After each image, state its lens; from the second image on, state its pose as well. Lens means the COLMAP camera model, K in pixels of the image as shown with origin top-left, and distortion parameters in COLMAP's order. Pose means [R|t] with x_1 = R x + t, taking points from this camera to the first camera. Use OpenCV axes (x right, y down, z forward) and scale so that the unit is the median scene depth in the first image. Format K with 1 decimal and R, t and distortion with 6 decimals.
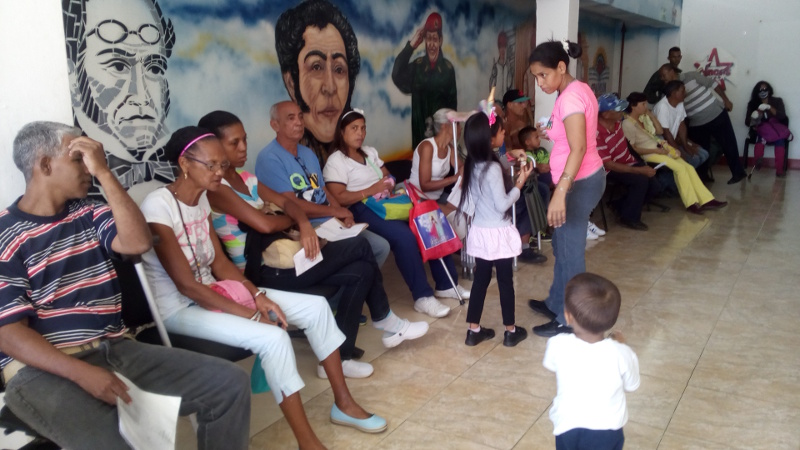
lens RADIAL K [[631.9, 0, 406.7], [0, 631.9, 219.9], [0, 0, 1]] dist [0.118511, -0.234369]
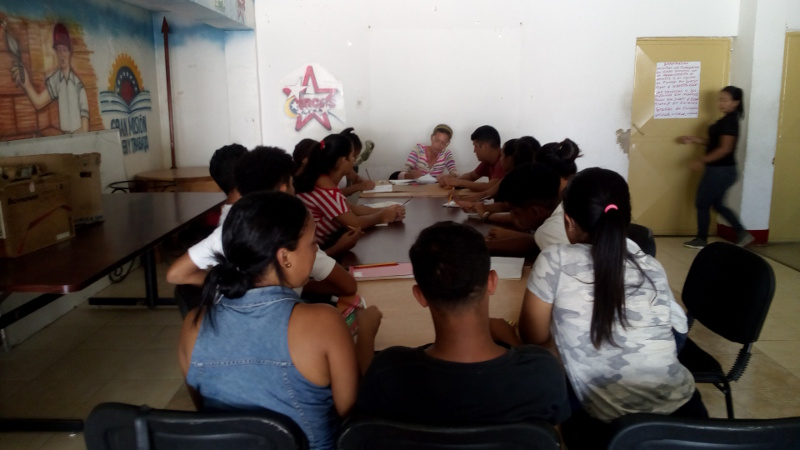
lens RADIAL K [[631.9, 0, 406.7], [0, 631.9, 219.9], [0, 0, 1]] dist [0.118511, -0.234369]
pose [[0.833589, -0.092114, 0.544651, 0.282304], [0.108448, 0.994100, 0.002146, -0.148120], [-0.541635, 0.057277, 0.838660, 0.594520]]
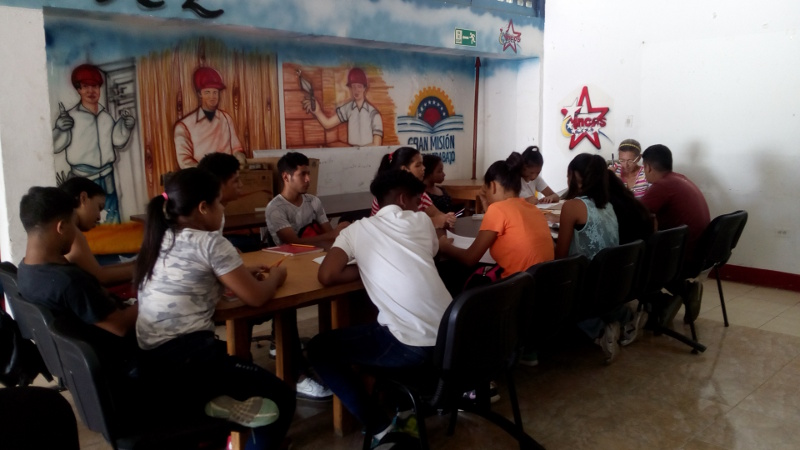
lens RADIAL K [[631.9, 0, 406.7], [0, 631.9, 219.9], [0, 0, 1]] dist [0.118511, -0.234369]
pose [[0.967724, 0.040217, -0.248782, 0.684207], [-0.055656, 0.996915, -0.055336, -0.118599], [0.245789, 0.067396, 0.966977, 0.462732]]
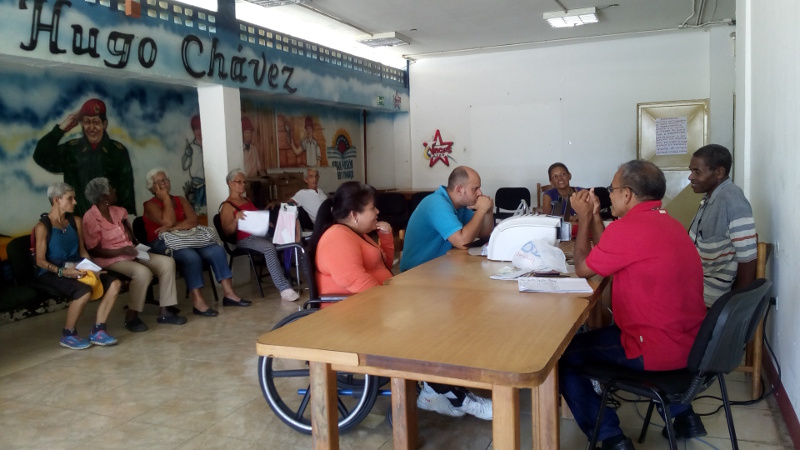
lens RADIAL K [[631.9, 0, 406.7], [0, 631.9, 219.9], [0, 0, 1]] dist [0.118511, -0.234369]
pose [[0.983105, -0.030710, 0.180449, 0.314415], [0.051712, 0.992264, -0.112861, 0.024449], [-0.175587, 0.120285, 0.977088, -0.111857]]
